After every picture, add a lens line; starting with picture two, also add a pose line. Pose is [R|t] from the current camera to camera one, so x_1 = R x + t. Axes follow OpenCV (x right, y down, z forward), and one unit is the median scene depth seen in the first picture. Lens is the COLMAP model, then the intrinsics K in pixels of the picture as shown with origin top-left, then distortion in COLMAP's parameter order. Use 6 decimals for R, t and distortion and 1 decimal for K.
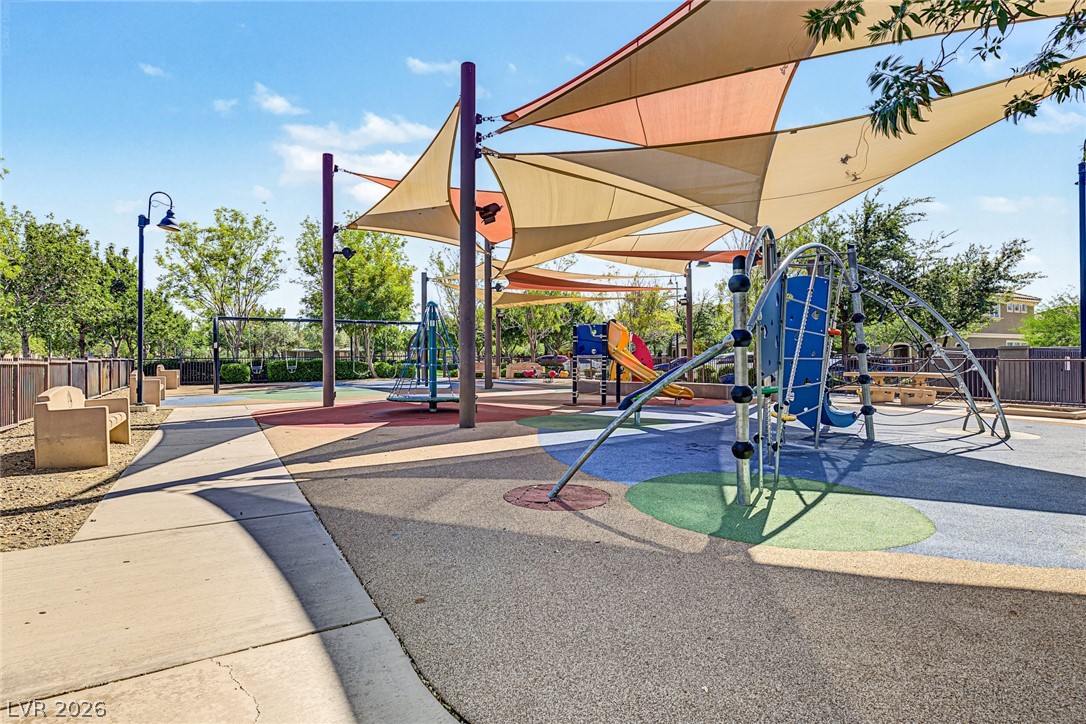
lens RADIAL K [[555.3, 0, 543.0], [0, 555.3, 362.0], [0, 0, 1]] dist [-0.000591, -0.000114]
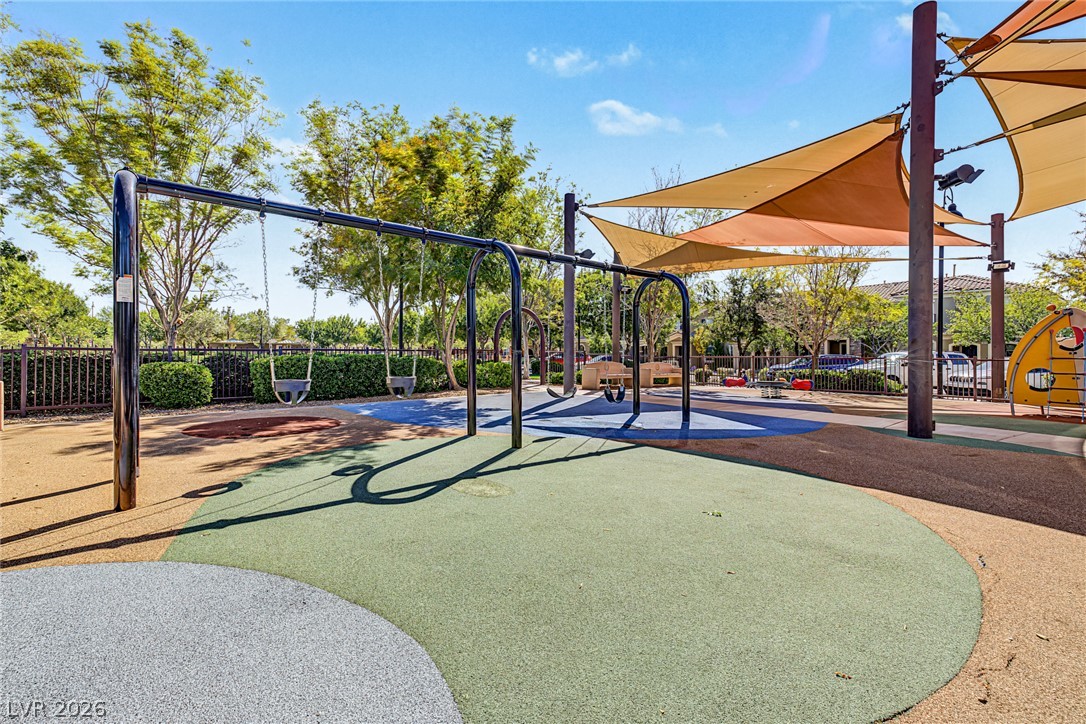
lens RADIAL K [[468.5, 0, 543.0], [0, 468.5, 362.0], [0, 0, 1]] dist [-0.012660, -0.000062]
pose [[0.979443, 0.006658, 0.201613, -0.321098], [-0.008860, 0.999911, 0.010023, -0.003389], [-0.201528, -0.011603, 0.979414, 0.543595]]
